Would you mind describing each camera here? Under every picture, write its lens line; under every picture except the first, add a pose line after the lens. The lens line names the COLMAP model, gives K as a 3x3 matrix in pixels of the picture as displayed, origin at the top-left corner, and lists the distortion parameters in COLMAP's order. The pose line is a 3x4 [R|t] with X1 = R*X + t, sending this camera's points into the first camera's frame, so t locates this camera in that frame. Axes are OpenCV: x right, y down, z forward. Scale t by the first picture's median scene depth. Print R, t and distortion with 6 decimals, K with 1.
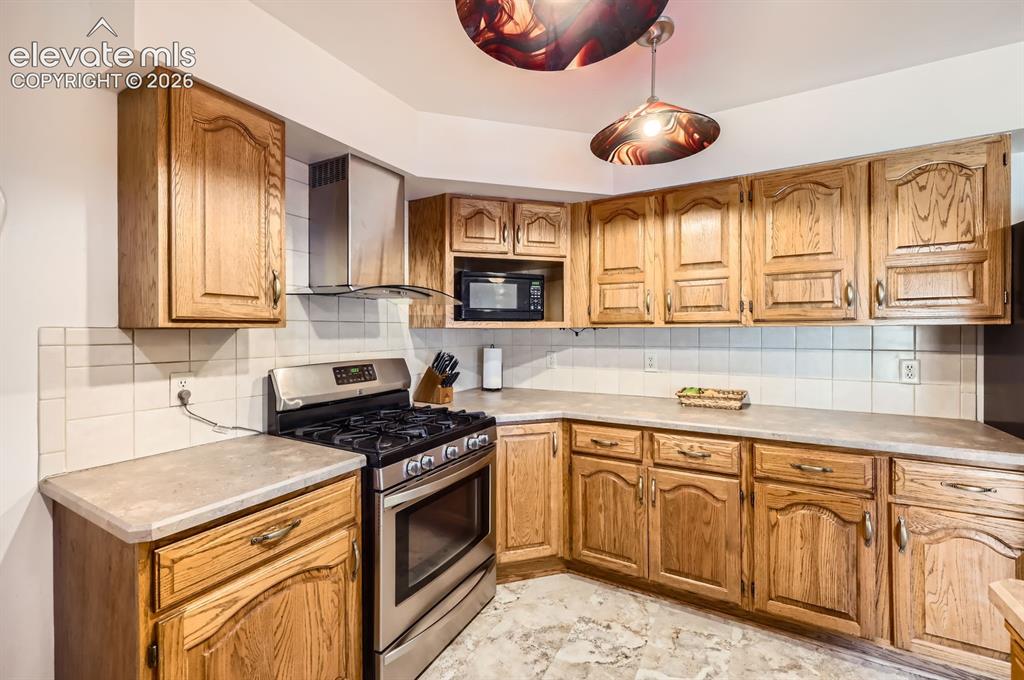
lens RADIAL K [[417.6, 0, 509.6], [0, 417.6, 332.8], [0, 0, 1]] dist [-0.006985, 0.000761]
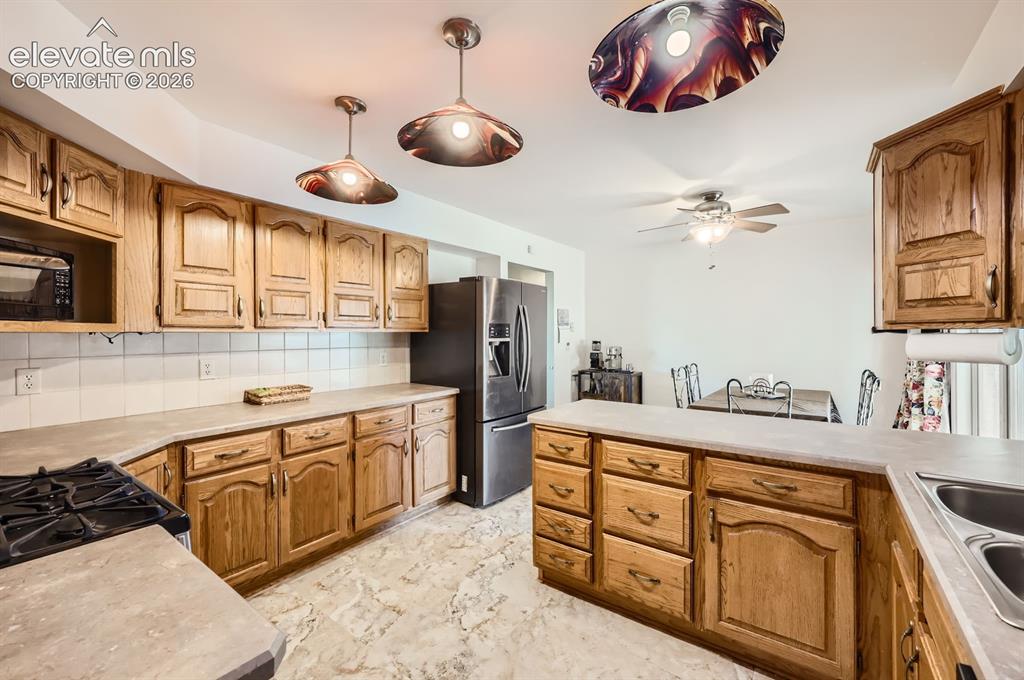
lens RADIAL K [[417.6, 0, 531.7], [0, 417.6, 333.5], [0, 0, 1]] dist [-0.006985, 0.000761]
pose [[0.083040, 0.002199, 0.996544, -0.688337], [0.007236, 0.999970, -0.002810, -0.002286], [-0.996520, 0.007444, 0.083022, 0.253947]]
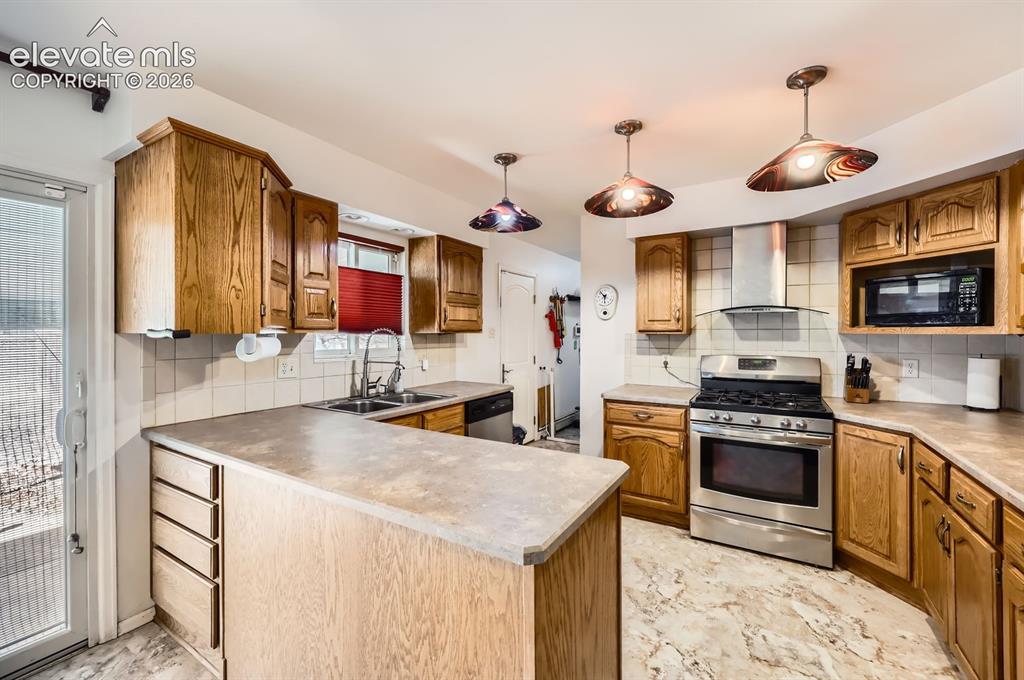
lens RADIAL K [[417.6, 0, 511.8], [0, 417.6, 334.2], [0, 0, 1]] dist [-0.006985, 0.000761]
pose [[-0.038855, 0.007097, -0.999220, 1.168835], [-0.005261, 0.999959, 0.007307, -0.016001], [0.999231, 0.005541, -0.038816, 0.178581]]
